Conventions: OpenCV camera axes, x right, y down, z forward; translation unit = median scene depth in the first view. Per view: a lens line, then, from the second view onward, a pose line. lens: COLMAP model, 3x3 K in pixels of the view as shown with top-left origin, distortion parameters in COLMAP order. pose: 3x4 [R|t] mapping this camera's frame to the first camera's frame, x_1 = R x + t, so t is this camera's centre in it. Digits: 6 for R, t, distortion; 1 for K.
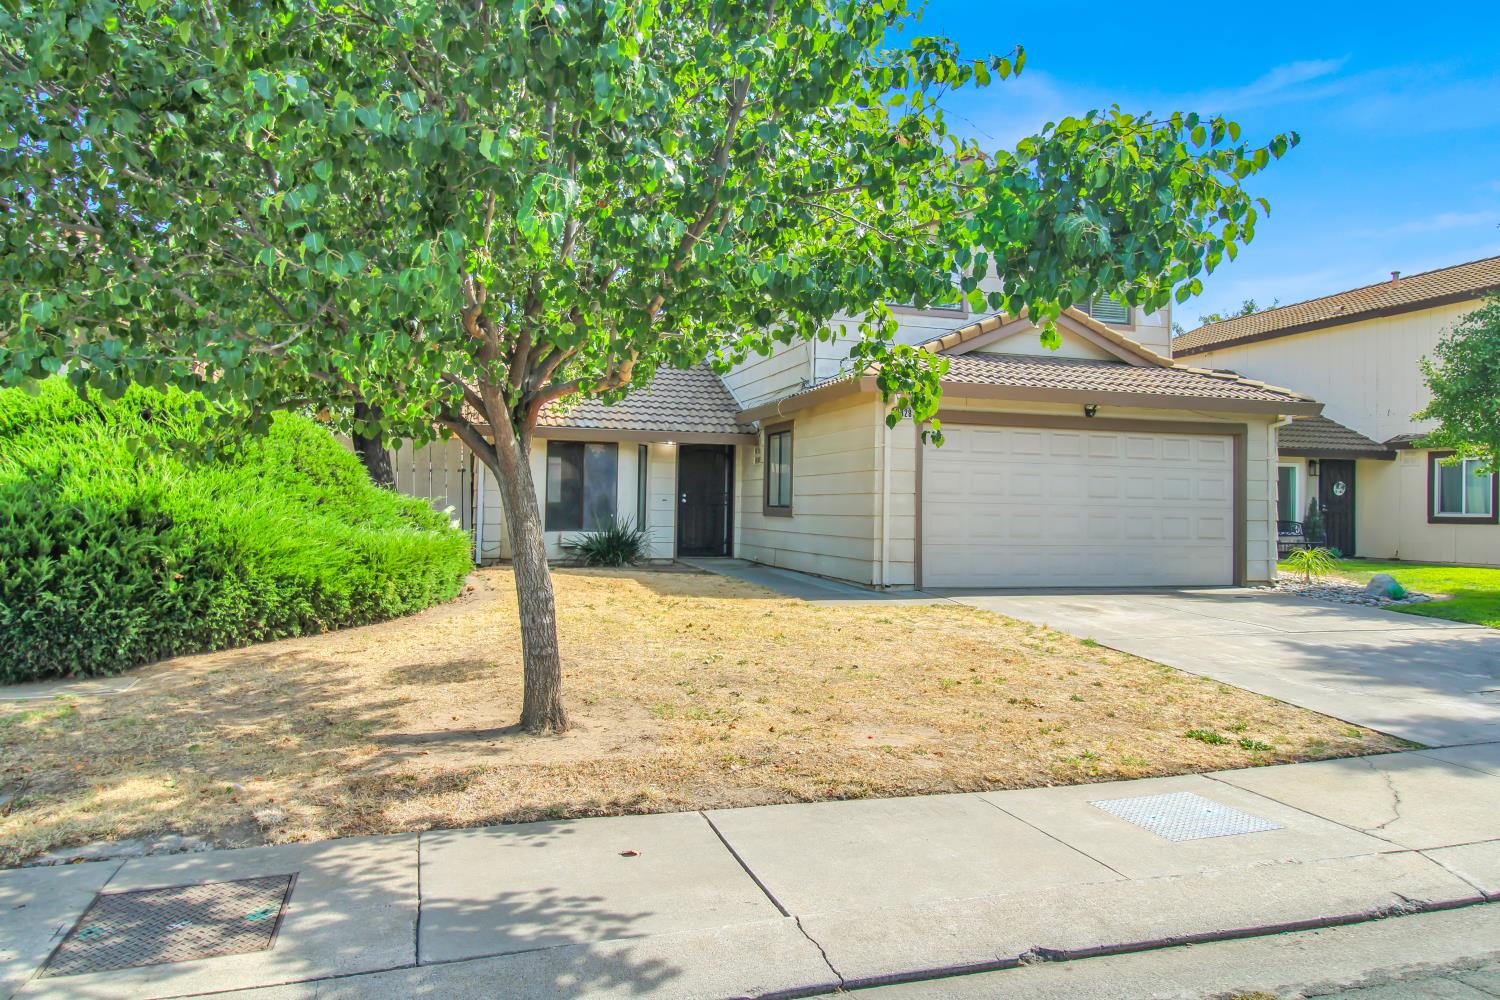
lens RADIAL K [[978.9, 0, 751.5], [0, 978.9, 493.5], [0, 0, 1]] dist [0.004474, -0.002415]
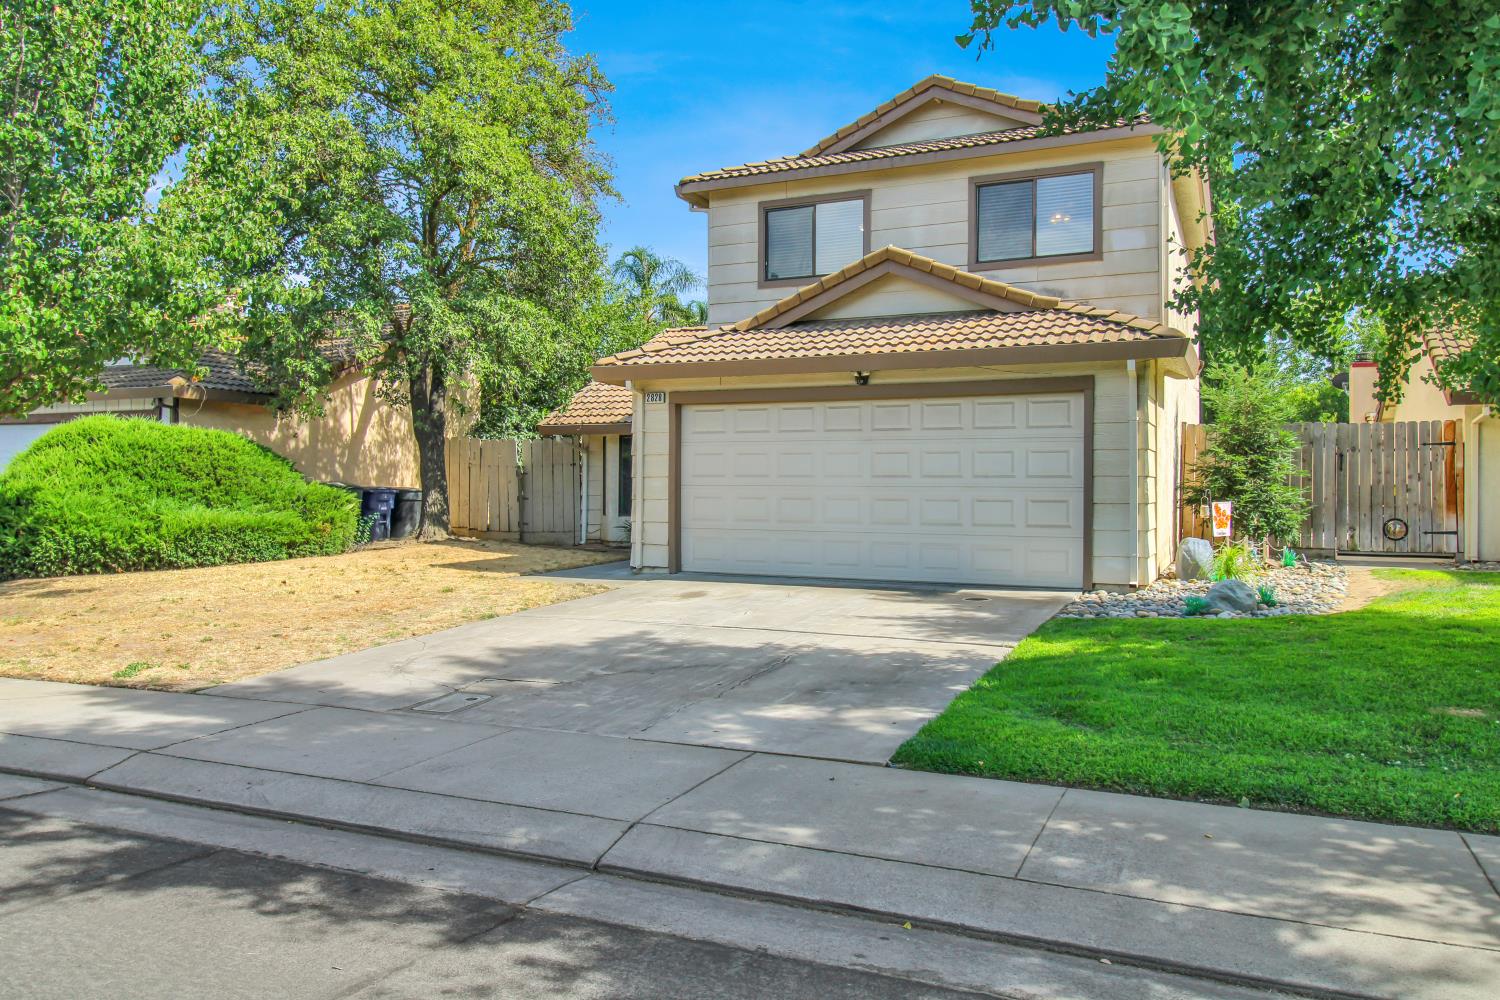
lens RADIAL K [[1066.9, 0, 750.0], [0, 1066.9, 500.0], [0, 0, 1]] dist [-0.001636, 0.002024]
pose [[0.750264, -0.005850, -0.661112, 0.846407], [0.015653, 0.999838, 0.008917, 0.013235], [0.660953, -0.017038, 0.750234, 0.208520]]
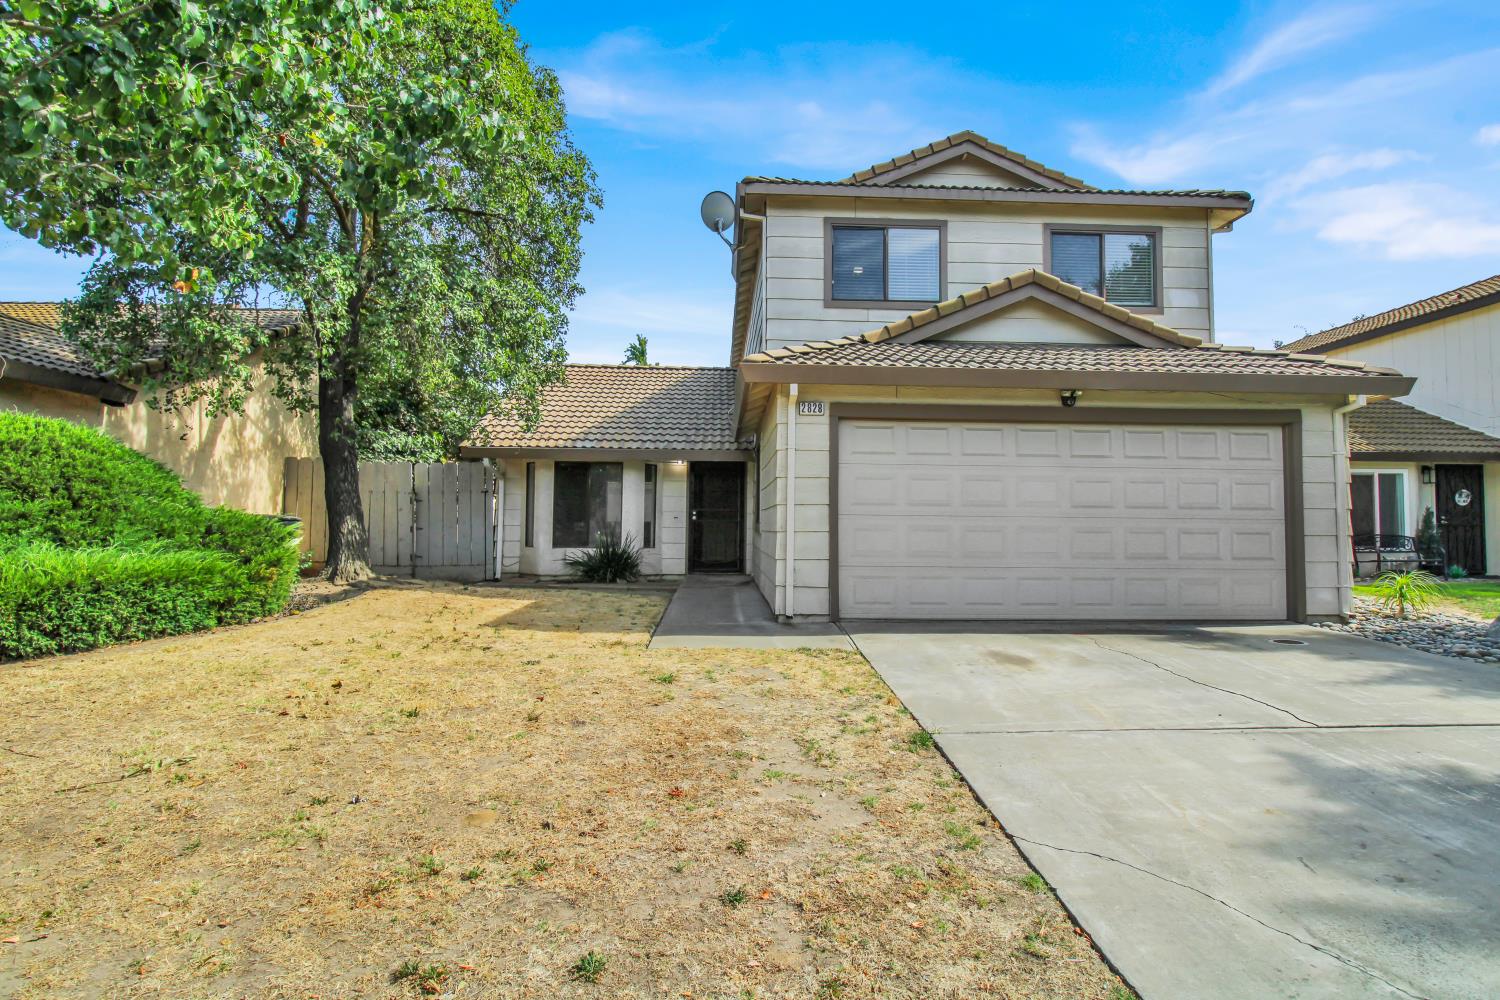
lens RADIAL K [[732.2, 0, 754.1], [0, 732.2, 495.1], [0, 0, 1]] dist [0.001390, -0.014446]
pose [[0.968715, -0.016577, -0.247622, 0.230425], [0.009593, 0.999522, -0.029385, 0.008556], [0.247991, 0.026091, 0.968411, 0.341117]]
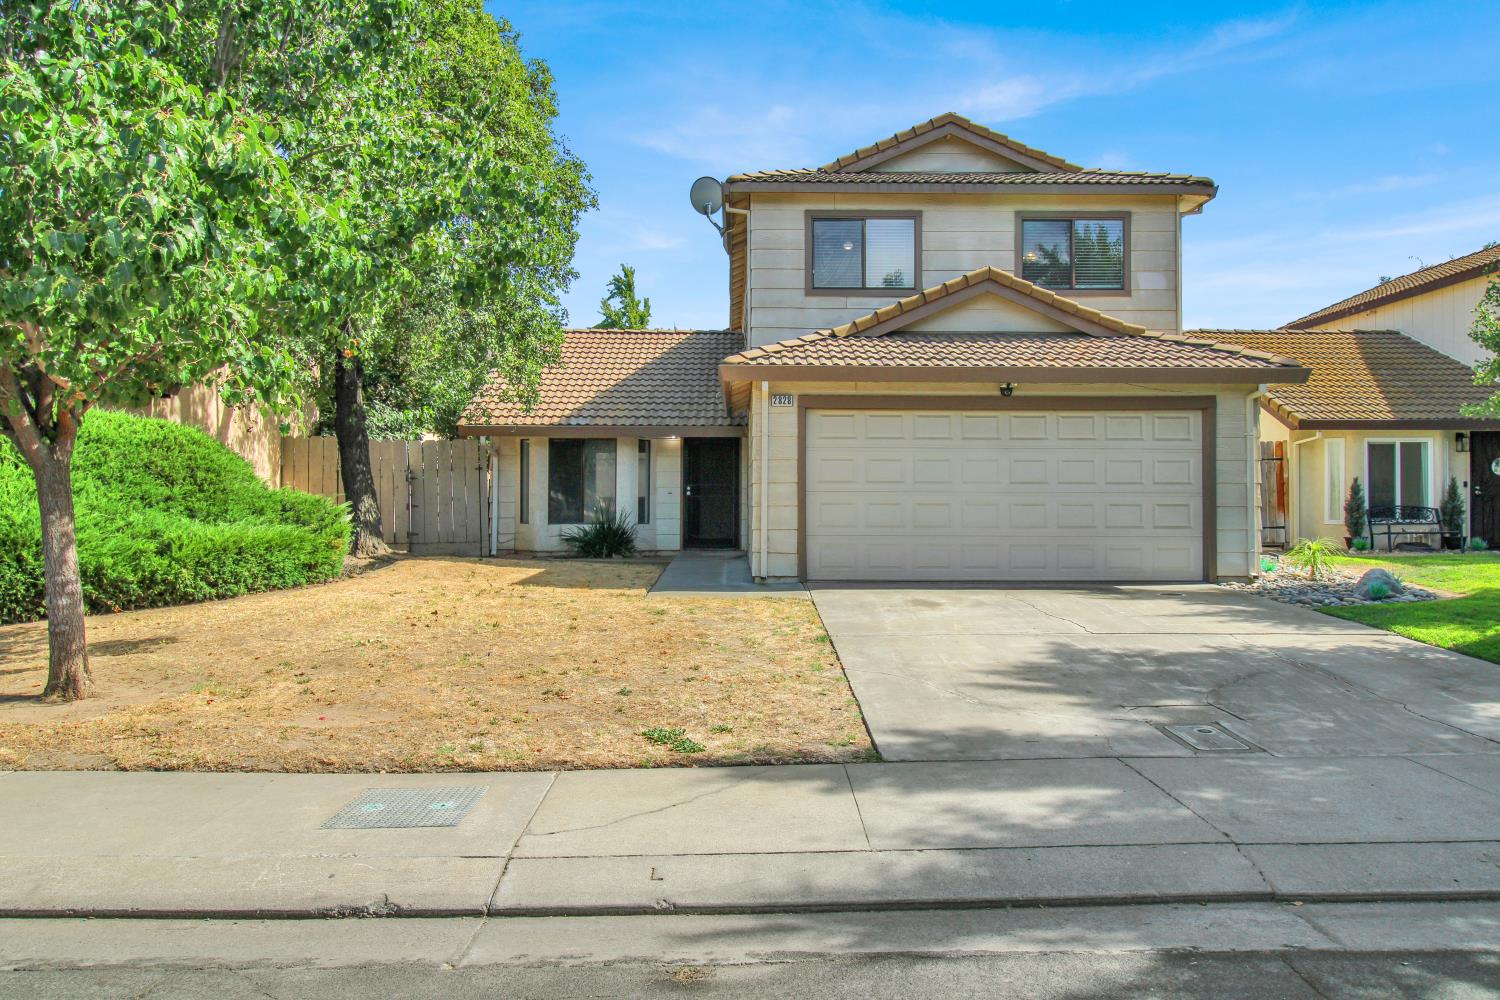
lens RADIAL K [[978.9, 0, 751.5], [0, 978.9, 493.5], [0, 0, 1]] dist [0.004474, -0.002415]
pose [[0.960924, -0.014555, -0.276430, 0.347840], [0.016750, 0.999844, 0.005581, 0.003783], [0.276305, -0.009993, 0.961018, 0.048459]]
